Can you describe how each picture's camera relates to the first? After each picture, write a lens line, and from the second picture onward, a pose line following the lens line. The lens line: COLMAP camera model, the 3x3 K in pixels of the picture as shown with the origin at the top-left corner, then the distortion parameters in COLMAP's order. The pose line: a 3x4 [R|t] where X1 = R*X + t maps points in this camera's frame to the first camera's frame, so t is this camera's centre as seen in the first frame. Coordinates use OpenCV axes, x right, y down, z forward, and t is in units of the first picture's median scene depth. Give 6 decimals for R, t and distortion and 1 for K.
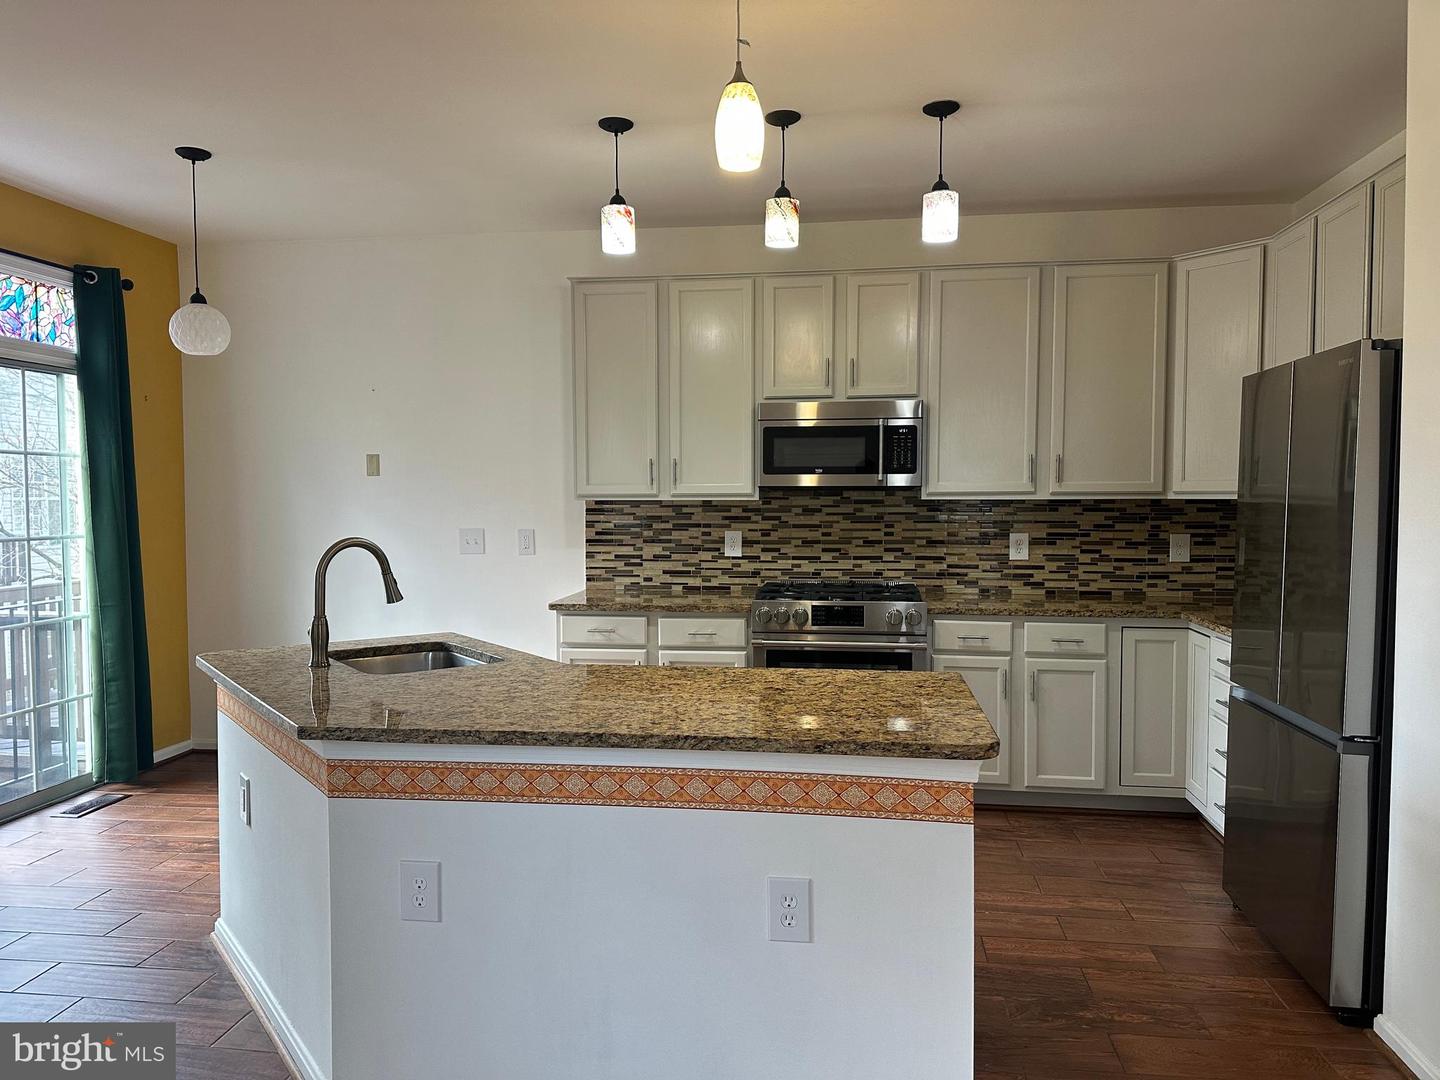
lens RADIAL K [[1024.3, 0, 715.8], [0, 1024.3, 560.4], [0, 0, 1]] dist [0.078817, -0.053559]
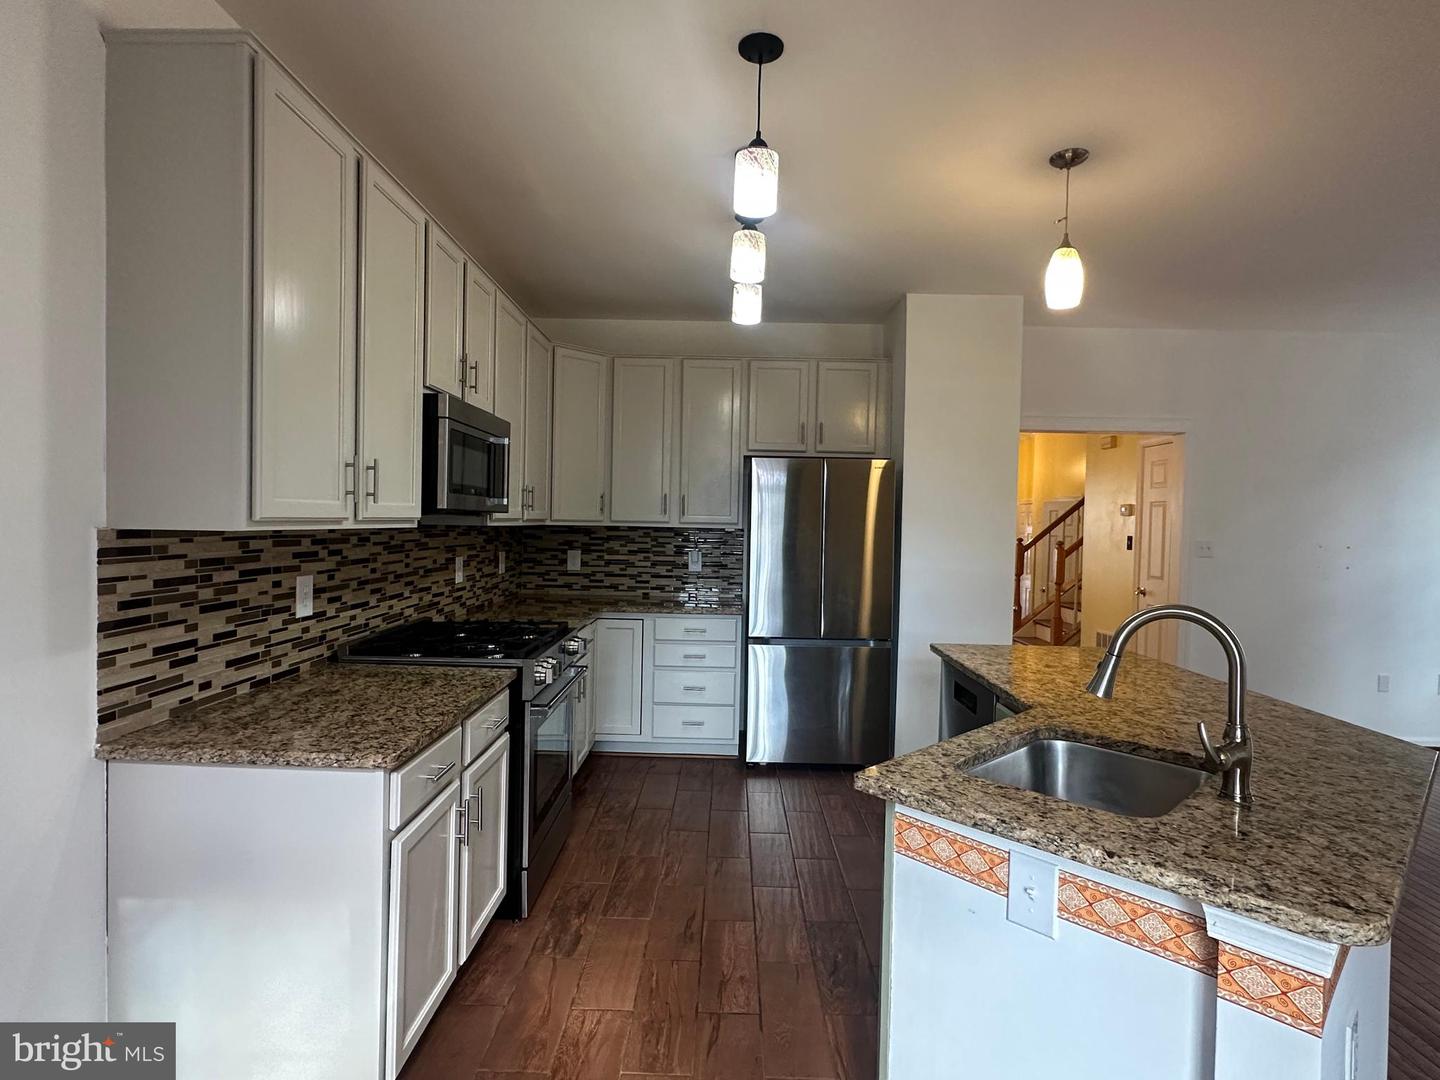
lens RADIAL K [[745.4, 0, 728.4], [0, 745.4, 539.0], [0, 0, 1]] dist [0.004238, -0.002935]
pose [[-0.141082, -0.025229, 0.989676, -0.469821], [0.040715, 0.998682, 0.031263, -0.054998], [-0.989160, 0.044705, -0.139869, 0.809690]]
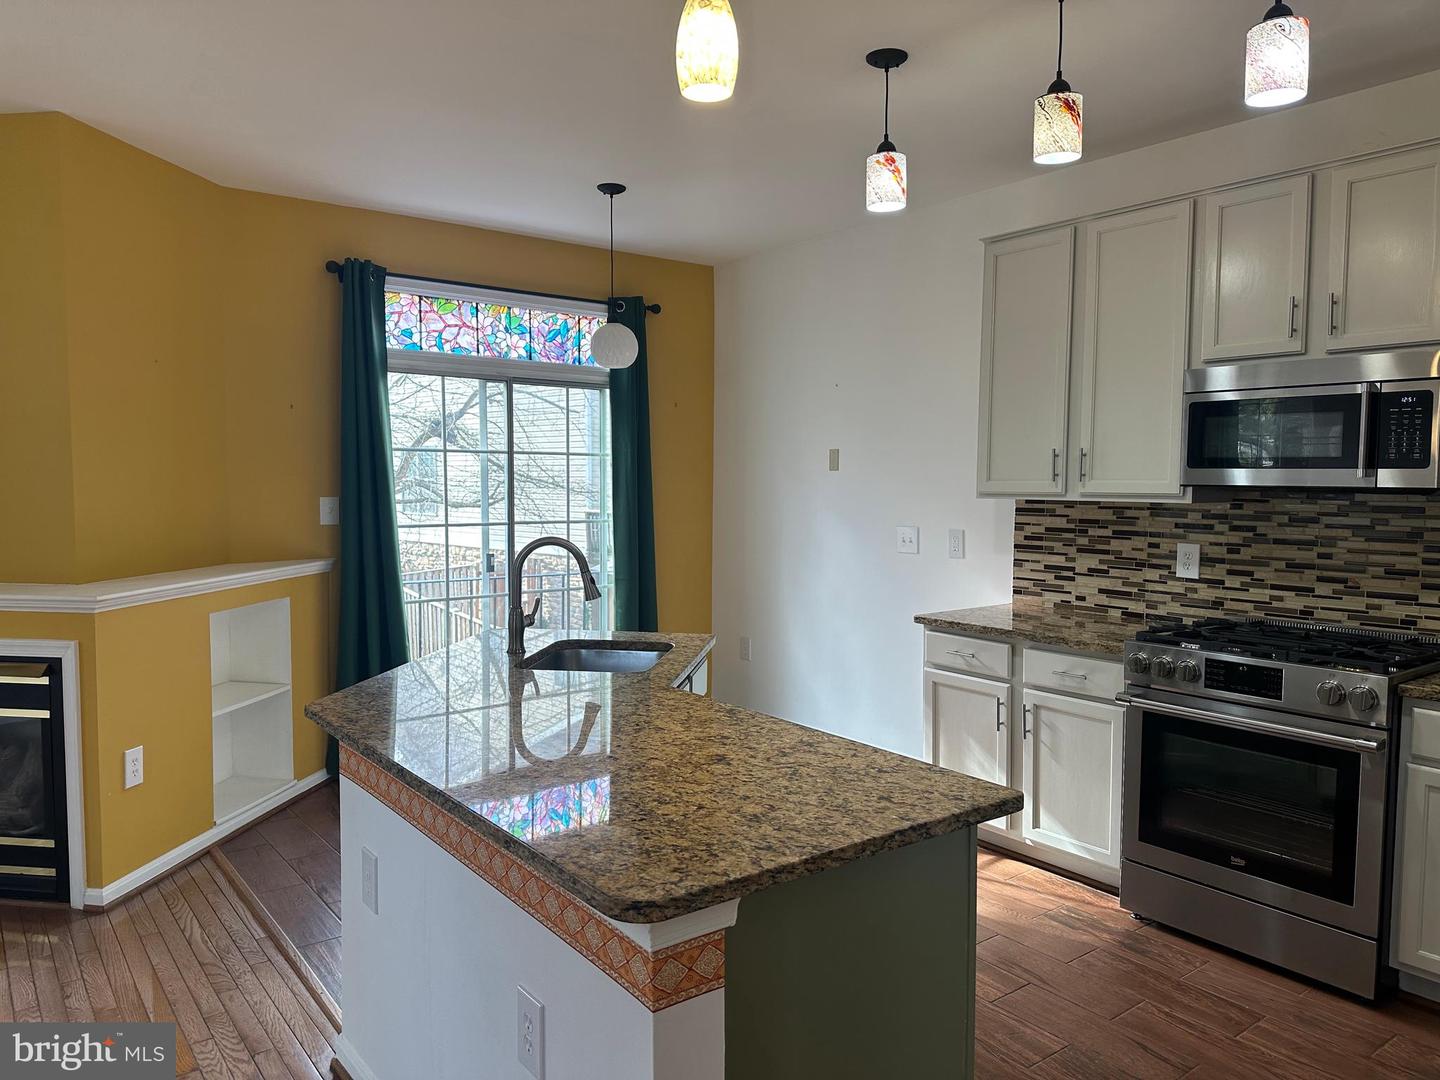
lens RADIAL K [[1024.3, 0, 709.2], [0, 1024.3, 539.3], [0, 0, 1]] dist [0.078817, -0.053559]
pose [[0.710104, 0.048979, -0.702391, 0.299350], [-0.052025, 0.998501, 0.017031, -0.026727], [0.702172, 0.024448, 0.711588, 0.222576]]
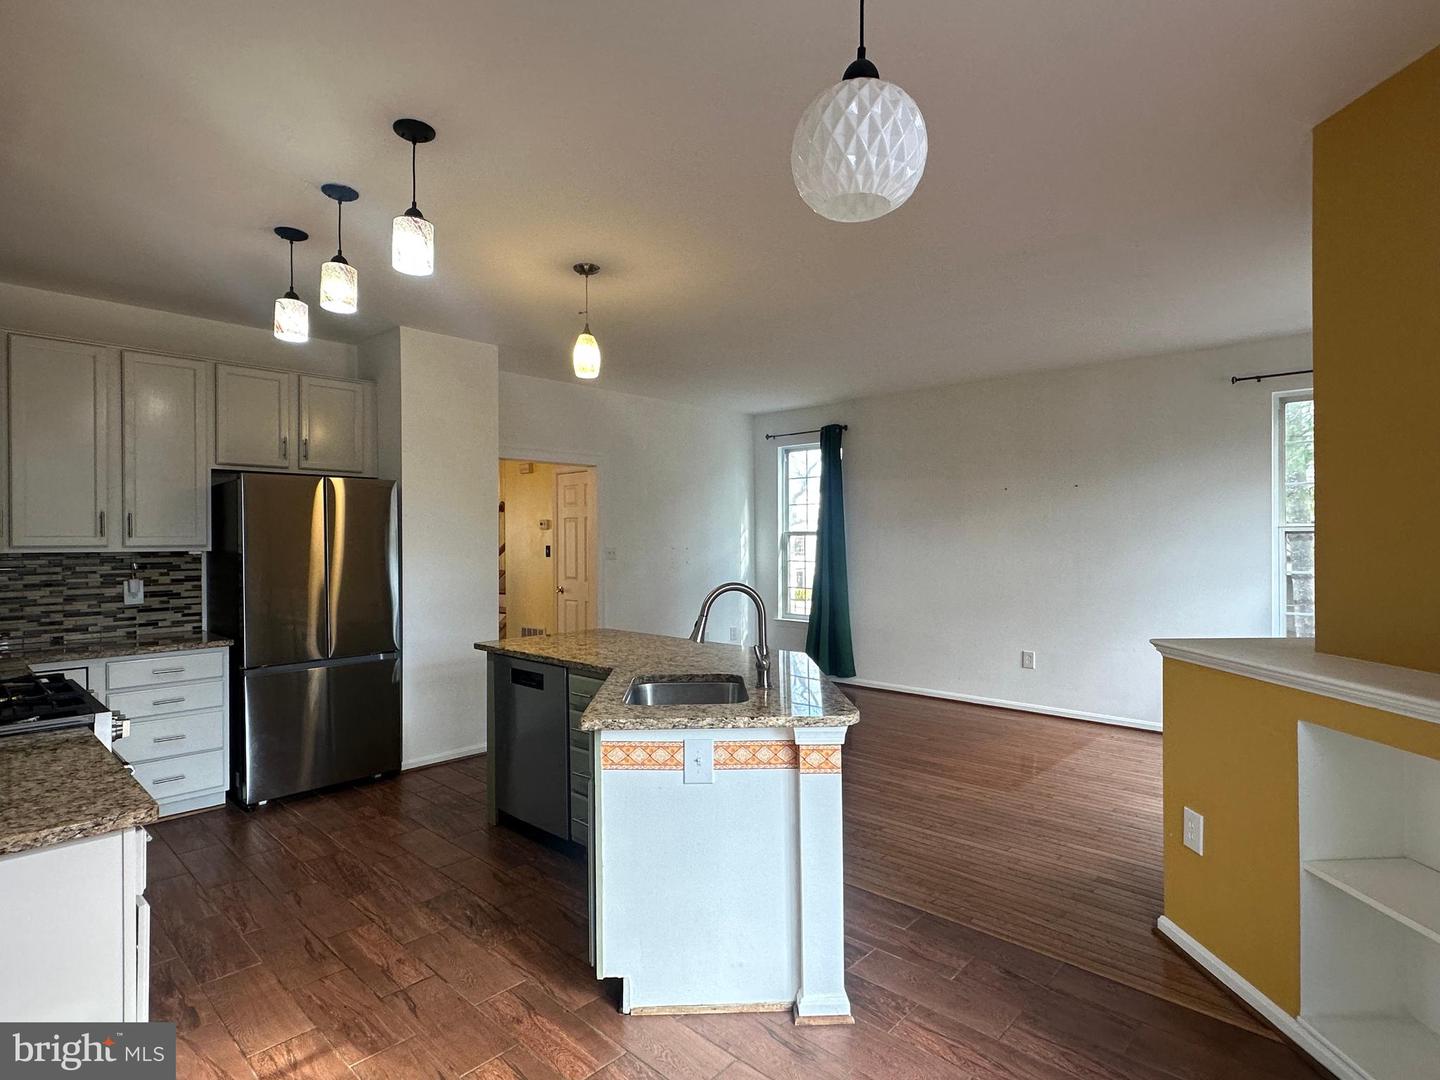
lens RADIAL K [[745.4, 0, 718.6], [0, 745.4, 541.7], [0, 0, 1]] dist [0.004238, -0.002935]
pose [[-0.821899, 0.003732, 0.569621, -0.486315], [0.042107, 0.997641, 0.054220, -0.069178], [-0.568075, 0.068549, -0.820117, 1.016725]]
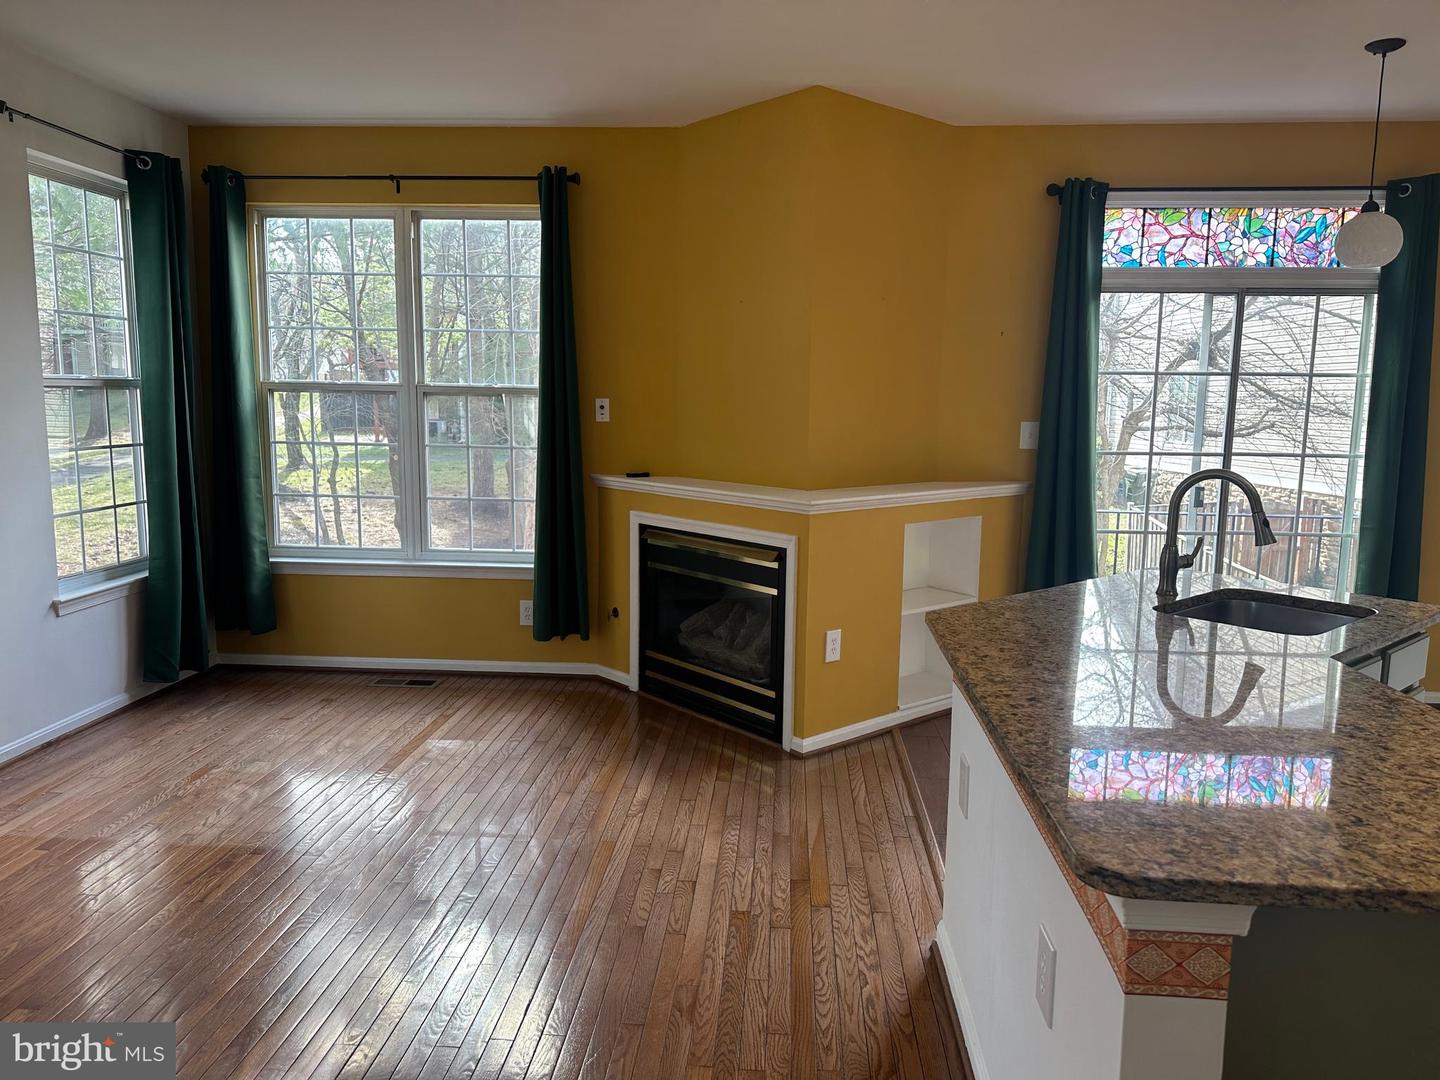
lens RADIAL K [[1024.3, 0, 716.5], [0, 1024.3, 521.6], [0, 0, 1]] dist [0.078817, -0.053559]
pose [[0.079439, 0.126491, -0.988782, 0.329804], [-0.078291, 0.989644, 0.120312, -0.031703], [0.993761, 0.067855, 0.088519, 0.283361]]
